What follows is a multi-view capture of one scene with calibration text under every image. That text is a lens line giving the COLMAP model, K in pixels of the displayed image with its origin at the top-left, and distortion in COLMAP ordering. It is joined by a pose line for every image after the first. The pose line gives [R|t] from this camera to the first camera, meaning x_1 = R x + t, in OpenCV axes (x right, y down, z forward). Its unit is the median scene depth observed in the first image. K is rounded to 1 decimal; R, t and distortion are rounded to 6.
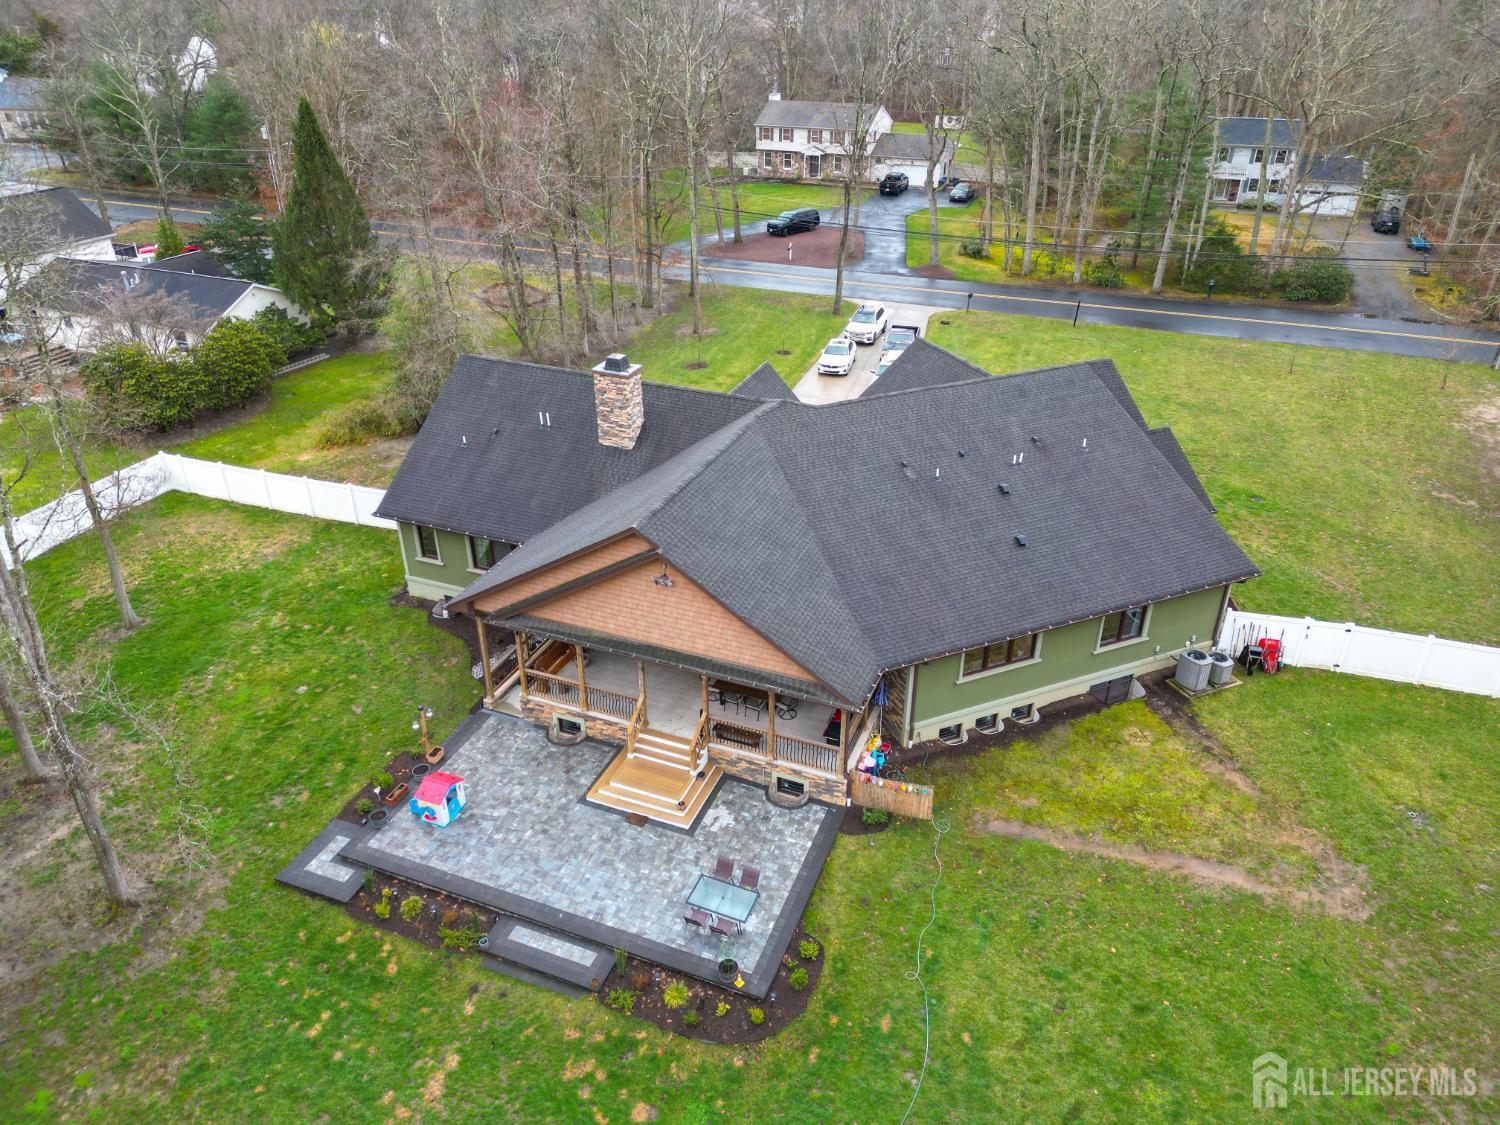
lens RADIAL K [[1041.2, 0, 758.5], [0, 1041.2, 560.0], [0, 0, 1]] dist [0.044088, -0.009861]
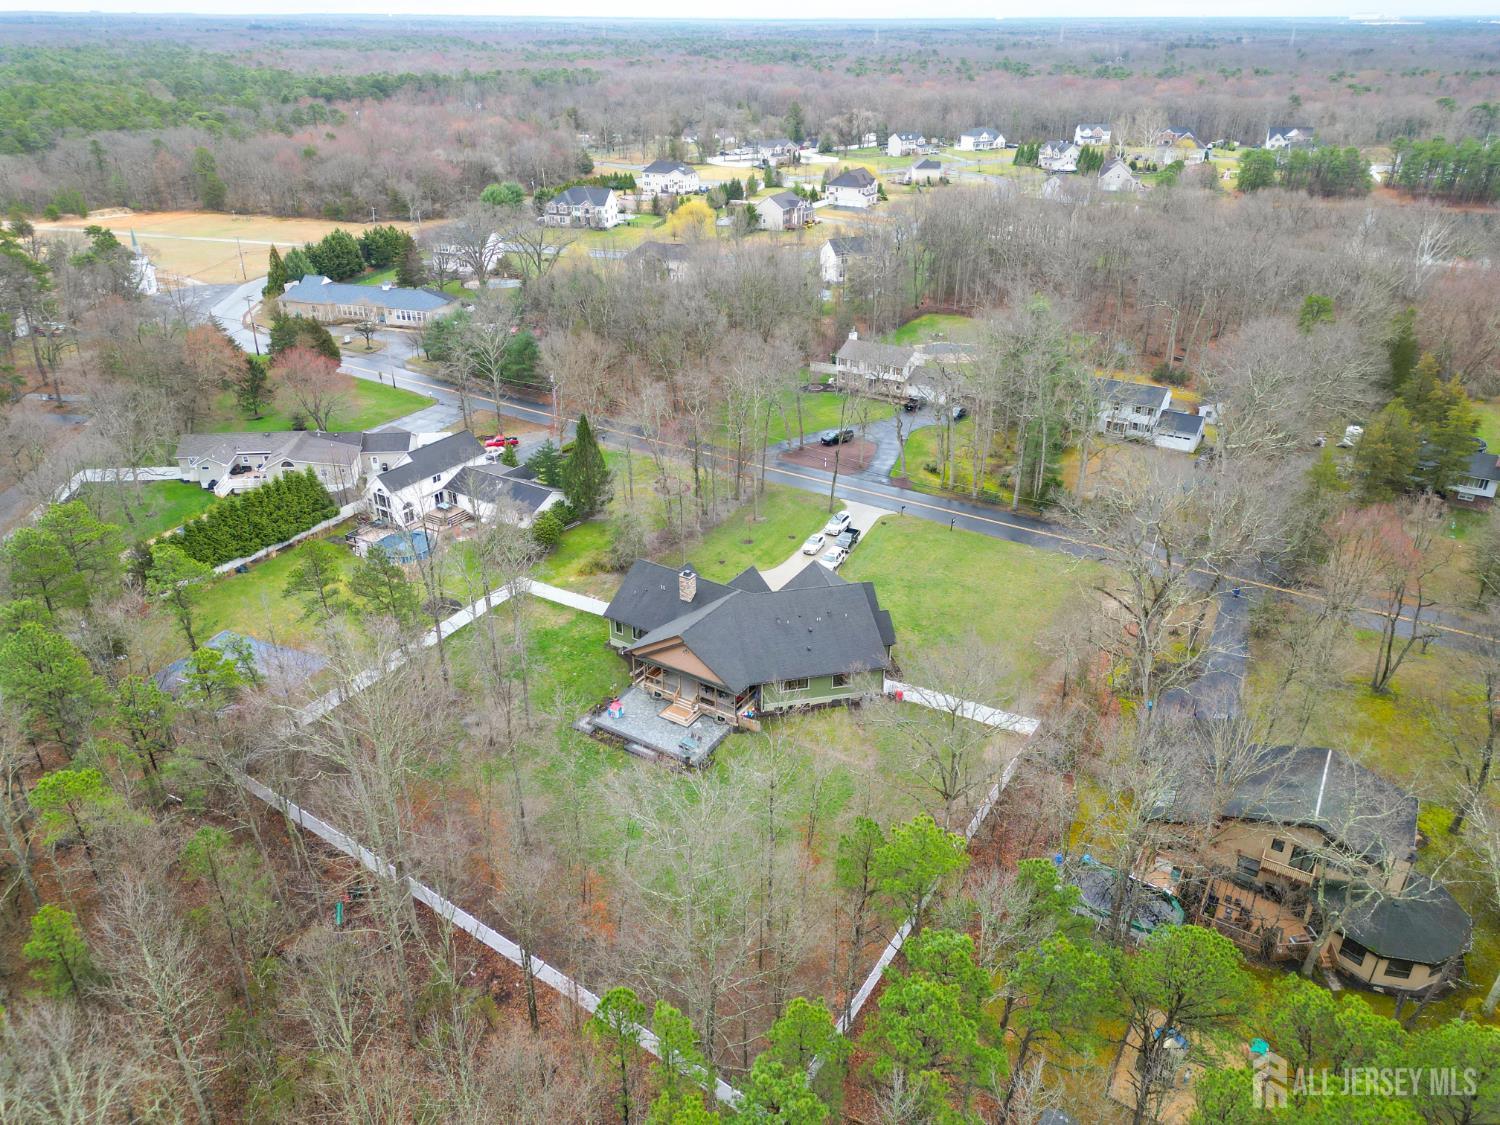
lens RADIAL K [[1045.1, 0, 746.3], [0, 1045.1, 561.9], [0, 0, 1]] dist [0.005767, 0.000252]
pose [[0.981440, 0.083186, -0.172789, 0.555681], [-0.089558, 0.995548, -0.029402, -0.157160], [0.169573, 0.044331, 0.984520, -1.942728]]
